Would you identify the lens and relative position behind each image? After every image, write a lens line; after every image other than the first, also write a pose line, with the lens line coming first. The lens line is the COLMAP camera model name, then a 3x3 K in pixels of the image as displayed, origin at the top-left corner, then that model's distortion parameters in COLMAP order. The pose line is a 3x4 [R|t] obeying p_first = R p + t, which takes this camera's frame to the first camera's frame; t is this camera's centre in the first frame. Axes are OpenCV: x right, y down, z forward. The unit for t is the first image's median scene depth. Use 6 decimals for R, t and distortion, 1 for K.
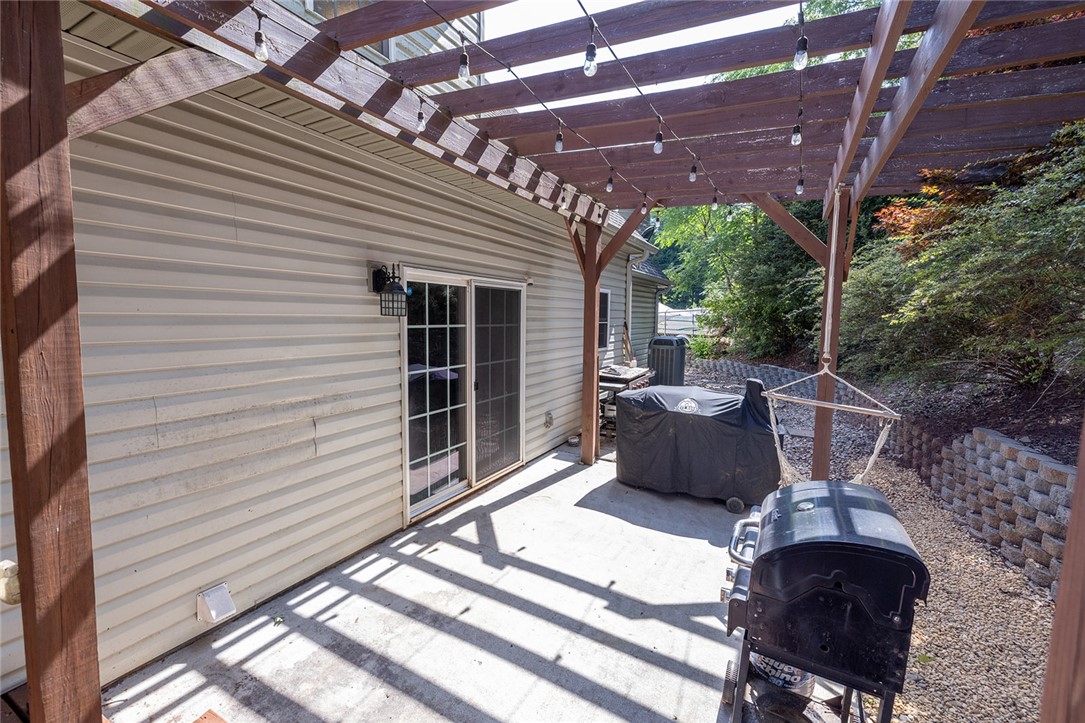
lens RADIAL K [[464.1, 0, 544.4], [0, 464.1, 369.1], [0, 0, 1]] dist [-0.002281, 0.000076]
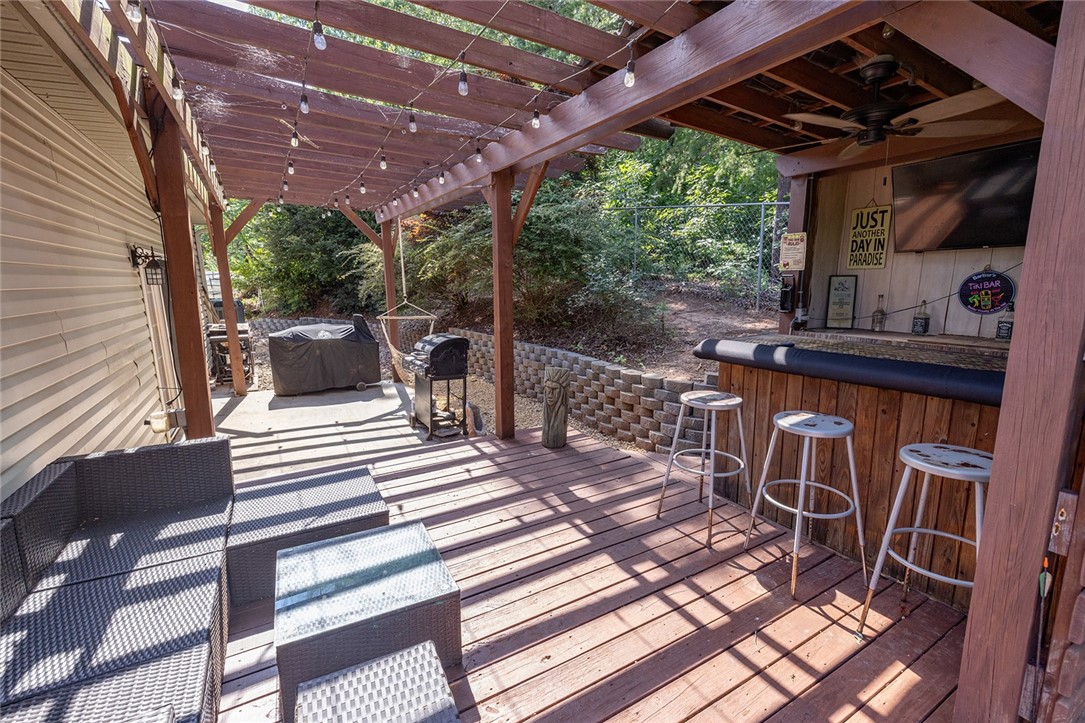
lens RADIAL K [[464.1, 0, 548.3], [0, 464.1, 357.9], [0, 0, 1]] dist [-0.002281, 0.000076]
pose [[0.513436, -0.170596, 0.841000, -0.936443], [0.120358, 0.984669, 0.126259, 0.068125], [-0.849646, 0.036395, 0.526097, -0.719734]]
